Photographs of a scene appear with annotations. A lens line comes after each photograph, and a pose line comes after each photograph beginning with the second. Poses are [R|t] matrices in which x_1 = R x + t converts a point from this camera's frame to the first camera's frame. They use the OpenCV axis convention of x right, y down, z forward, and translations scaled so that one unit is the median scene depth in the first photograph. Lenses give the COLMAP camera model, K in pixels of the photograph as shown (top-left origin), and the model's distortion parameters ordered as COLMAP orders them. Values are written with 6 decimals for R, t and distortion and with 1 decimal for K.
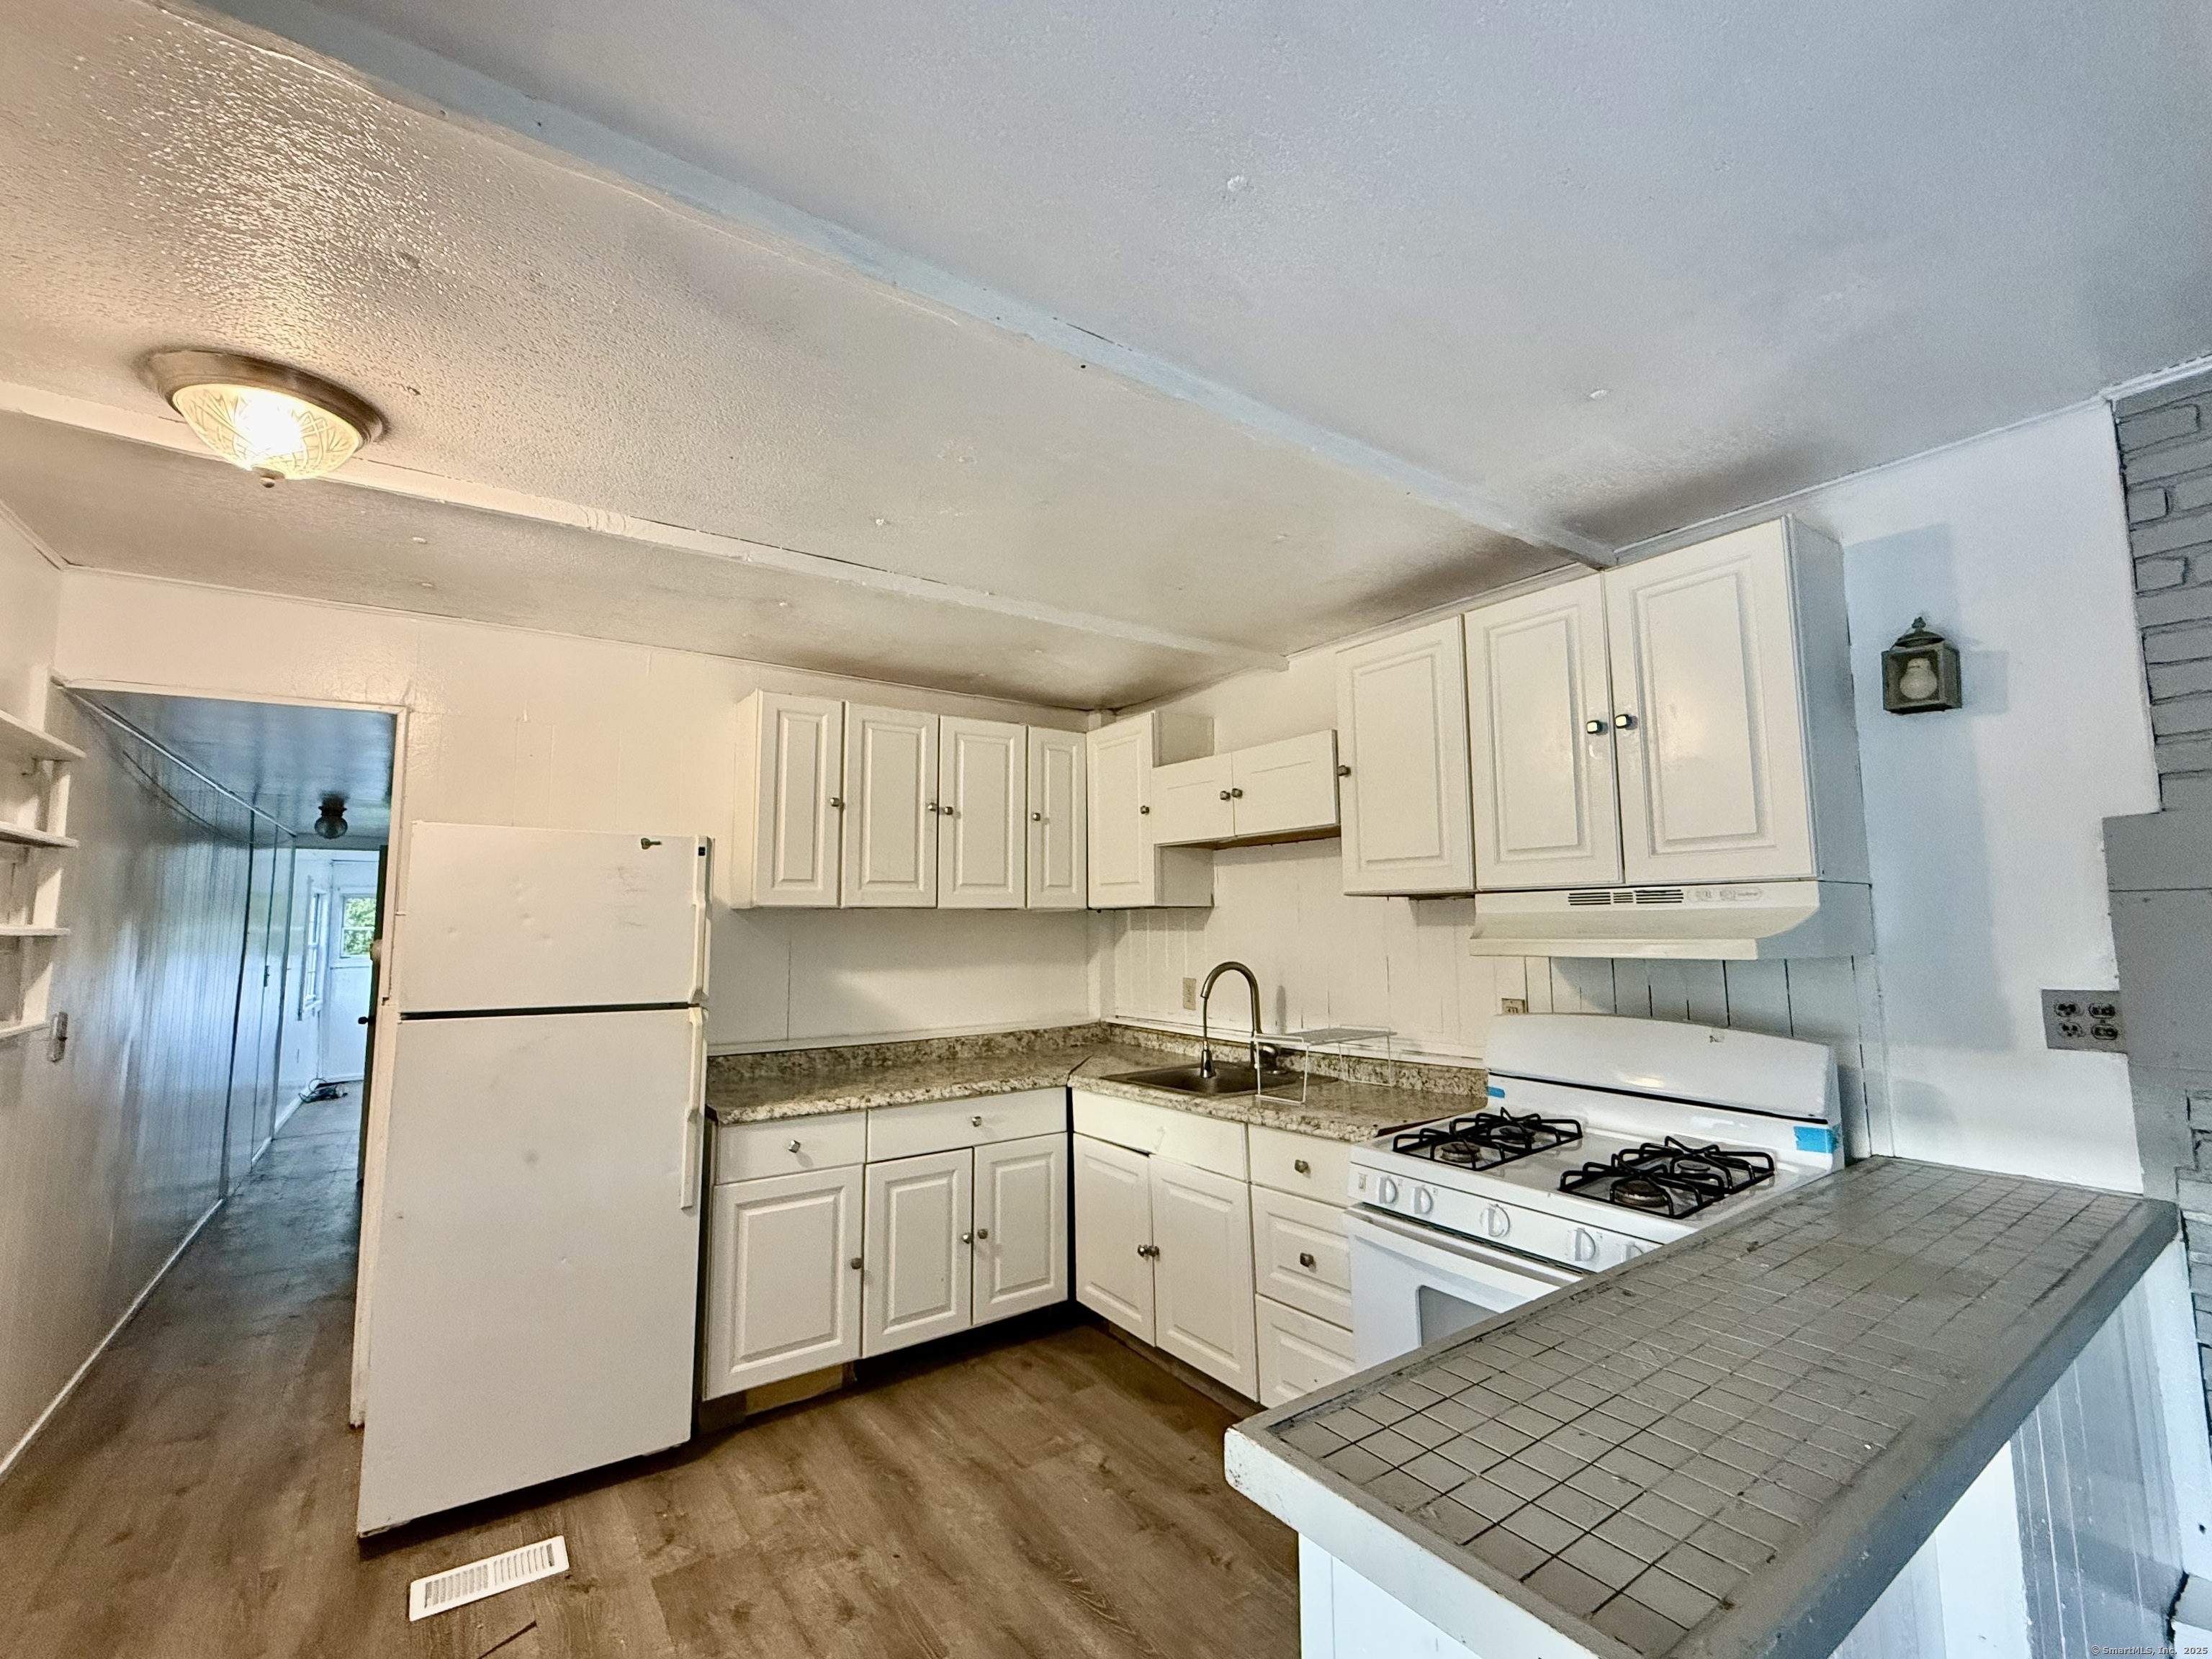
lens RADIAL K [[955.4, 0, 1107.7], [0, 955.4, 827.0], [0, 0, 1]] dist [0.008257, 0.000235]
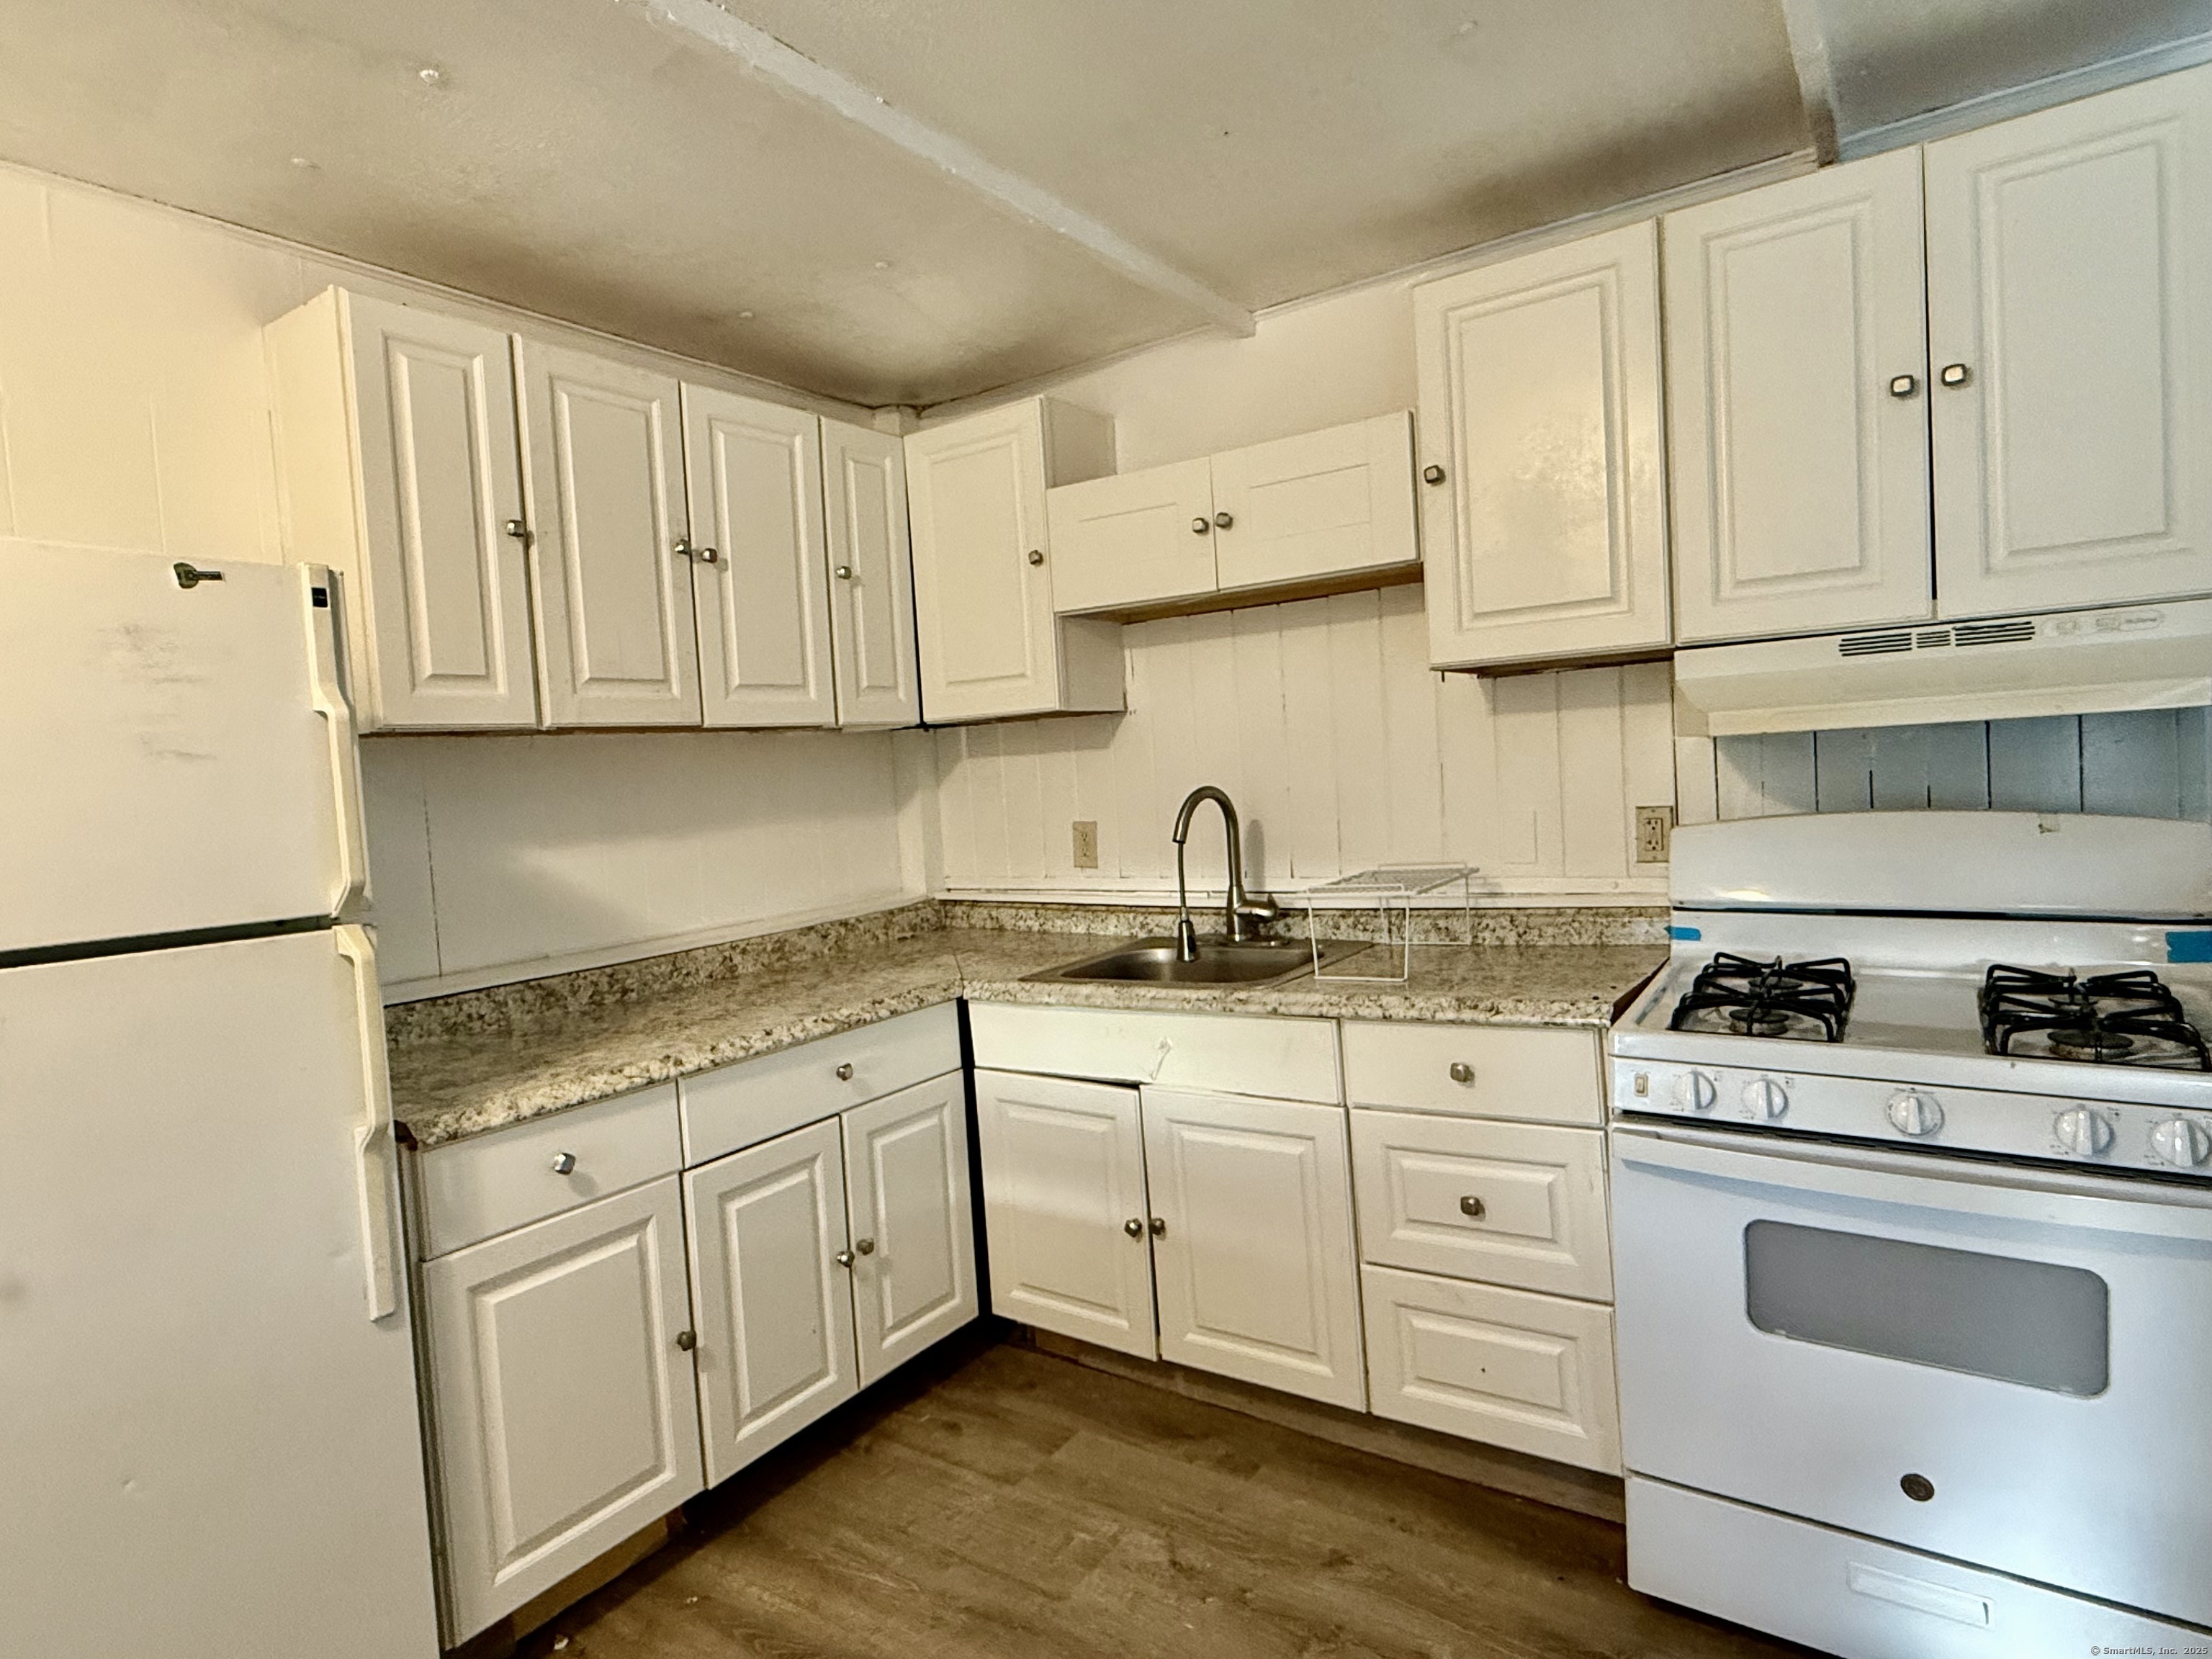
lens RADIAL K [[1218.7, 0, 1102.8], [0, 1218.7, 822.6], [0, 0, 1]] dist [0.002157, 0.002802]
pose [[0.938107, -0.064906, 0.340210, -0.244345], [0.017230, 0.989813, 0.141329, 0.050309], [-0.345917, -0.126720, 0.929668, 0.265280]]
